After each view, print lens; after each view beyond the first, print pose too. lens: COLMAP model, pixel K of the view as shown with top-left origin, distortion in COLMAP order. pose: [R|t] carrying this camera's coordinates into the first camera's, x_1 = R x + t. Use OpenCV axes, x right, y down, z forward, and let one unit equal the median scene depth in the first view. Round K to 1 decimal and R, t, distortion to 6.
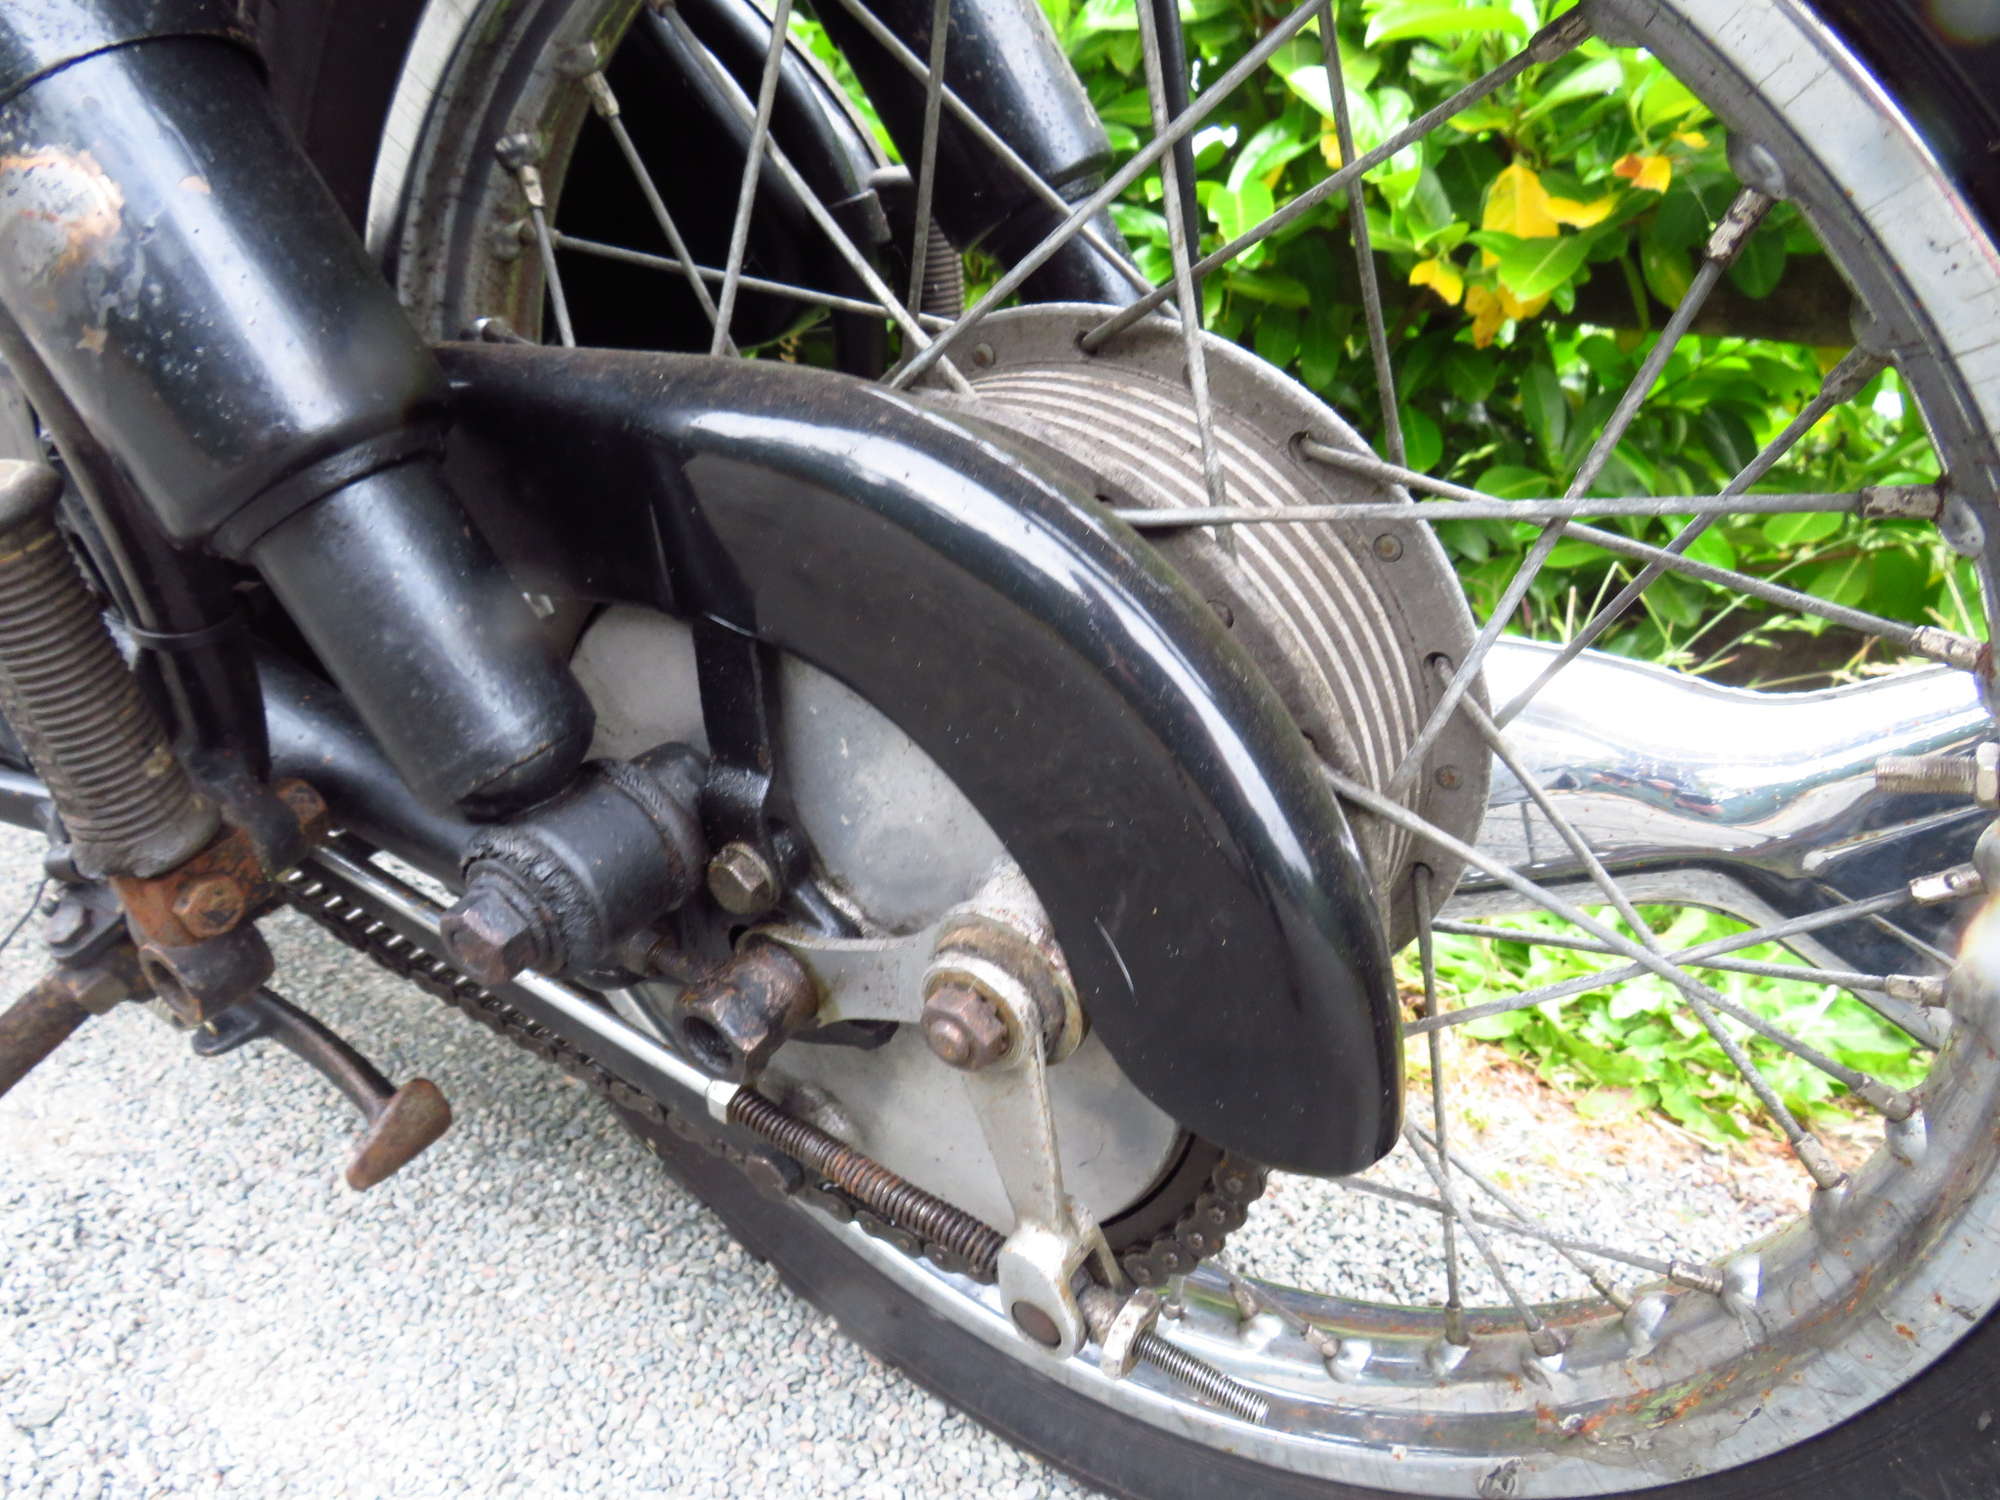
lens RADIAL K [[1408.4, 0, 1003.1], [0, 1408.4, 748.0], [0, 0, 1]] dist [-0.030584, 0.005939]
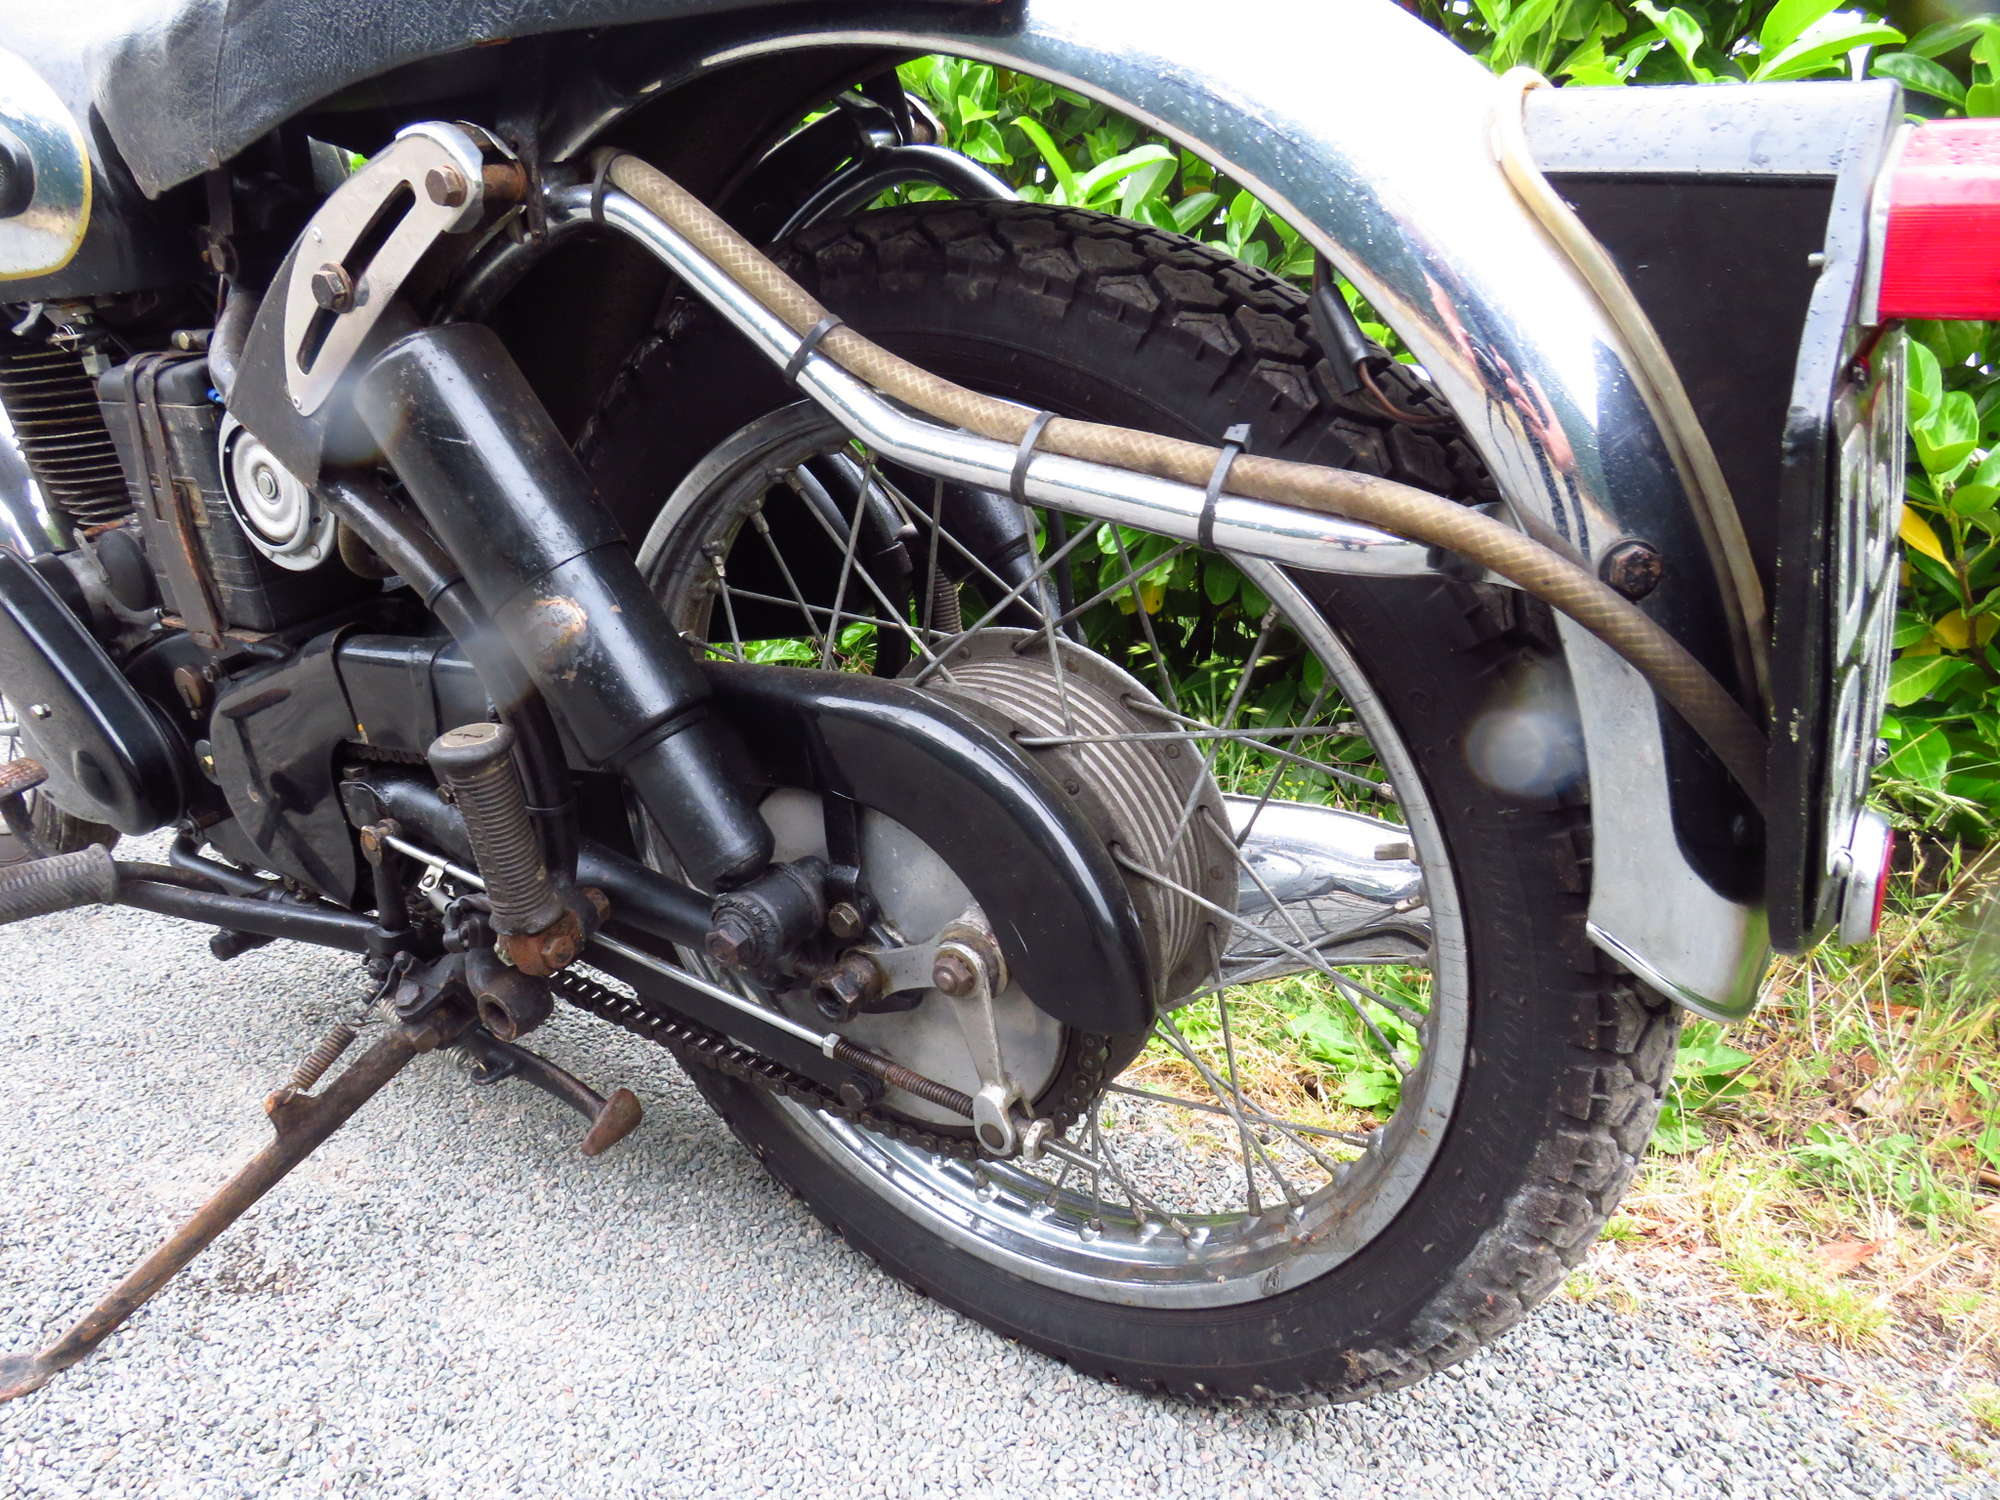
lens RADIAL K [[1382.8, 0, 1002.6], [0, 1382.8, 757.9], [0, 0, 1]] dist [-0.026002, 0.002710]
pose [[0.999717, -0.020975, -0.011198, 0.043984], [0.019288, 0.990812, -0.133865, 0.083286], [0.013903, 0.133611, 0.990936, -0.636950]]
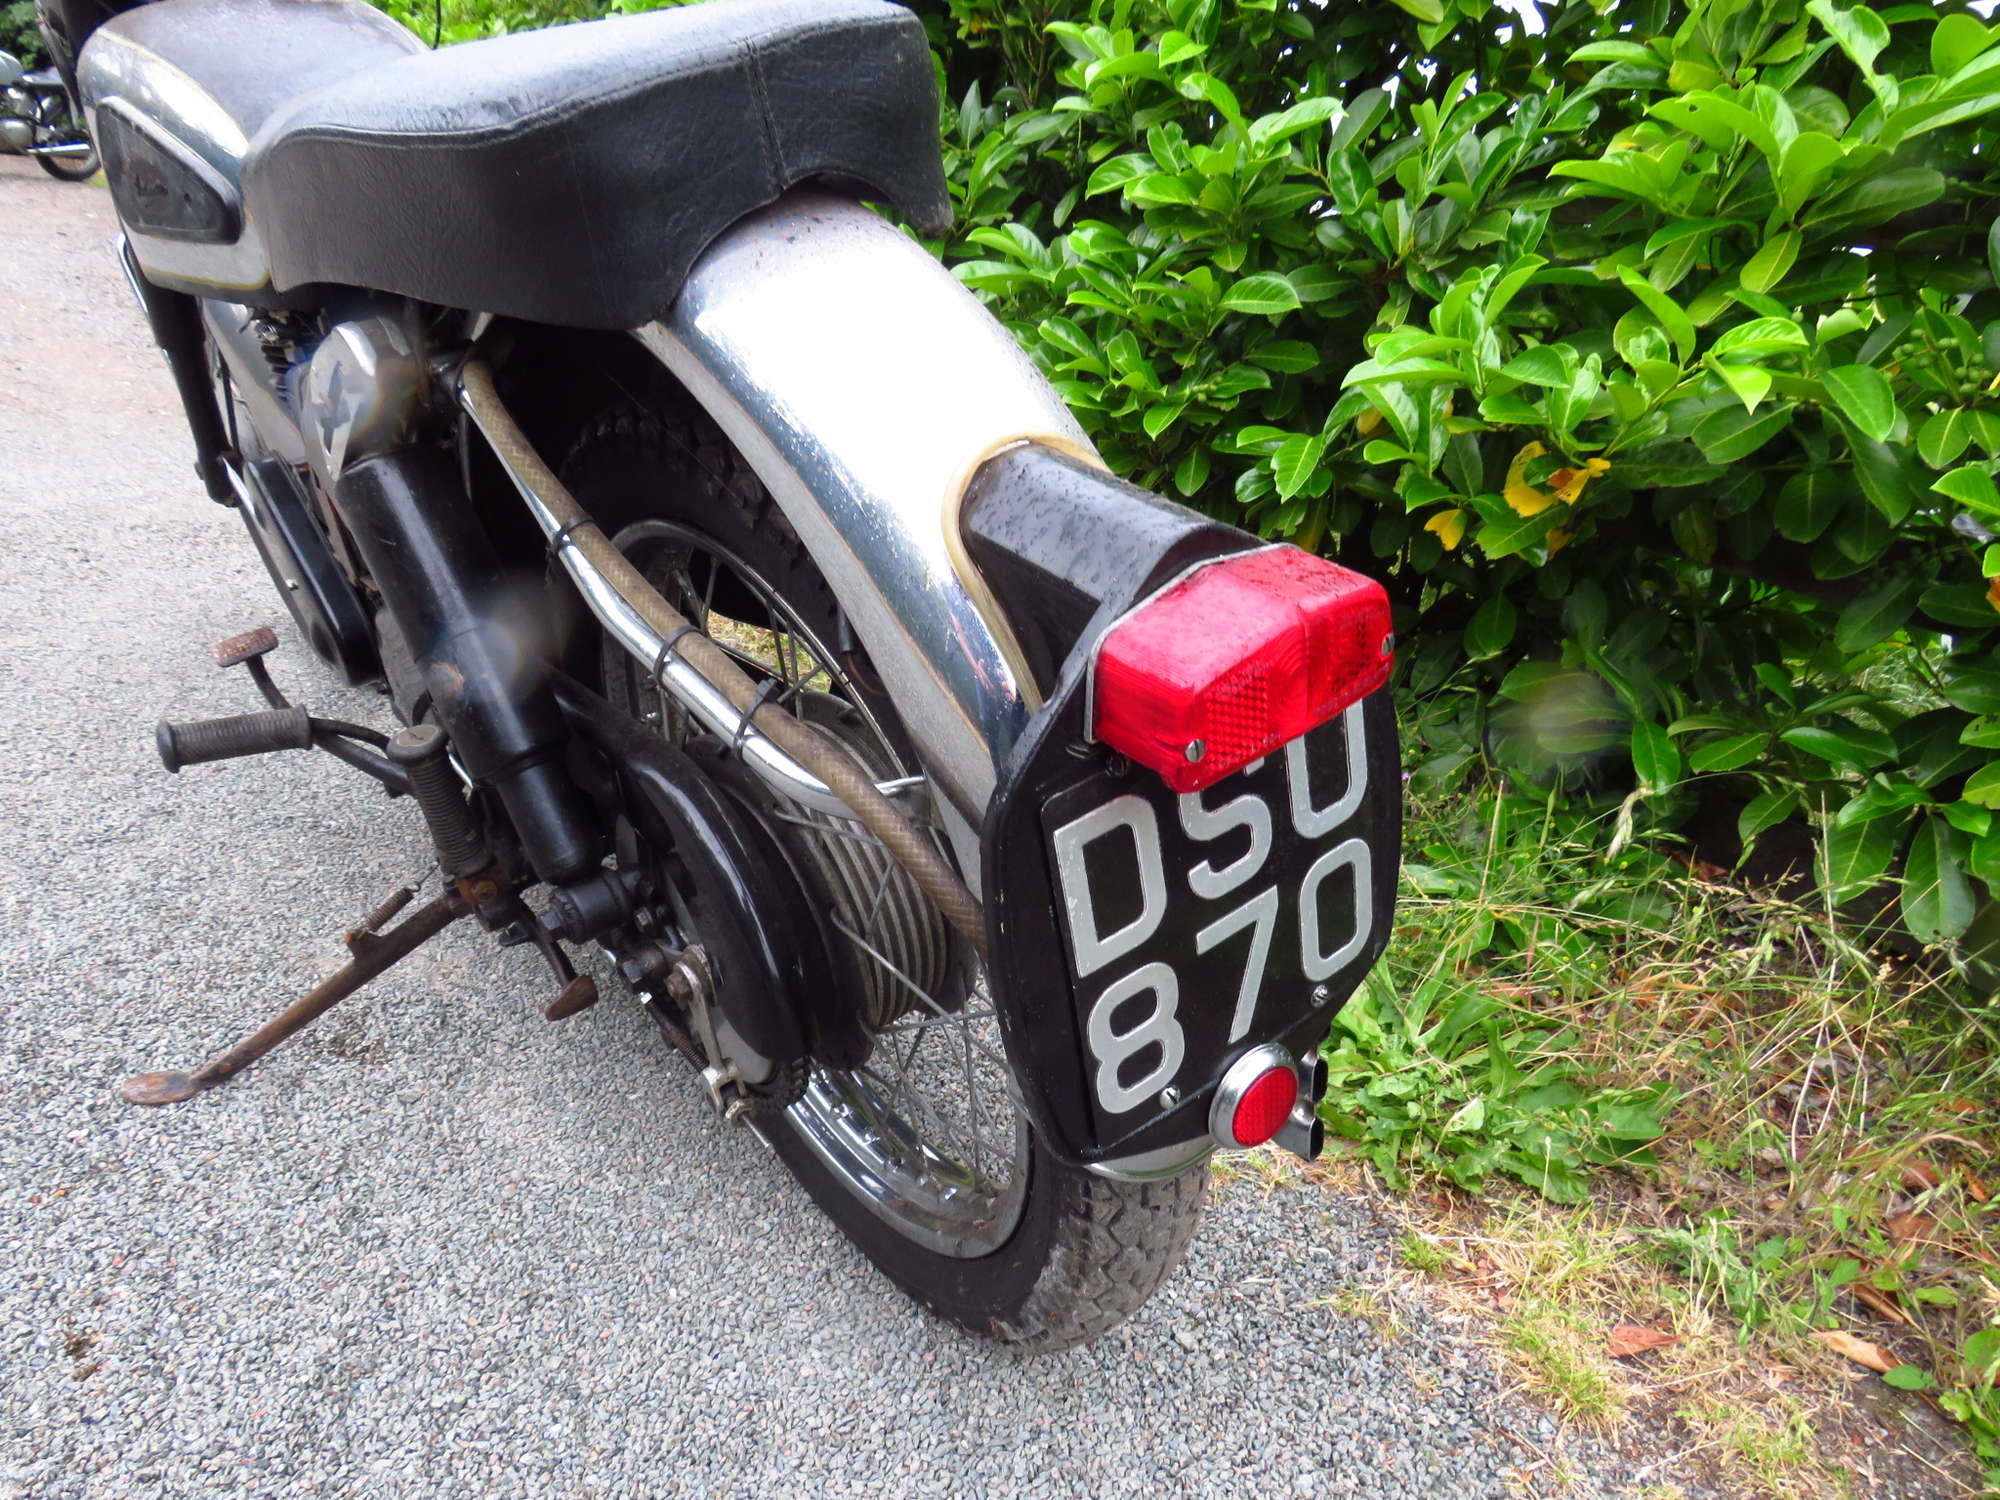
lens RADIAL K [[1382.8, 0, 1002.6], [0, 1382.8, 757.9], [0, 0, 1]] dist [-0.026002, 0.002710]
pose [[0.952431, 0.145676, -0.267683, 0.716311], [-0.143026, 0.989280, 0.029483, -0.248090], [0.269108, 0.010205, 0.963056, -0.863599]]
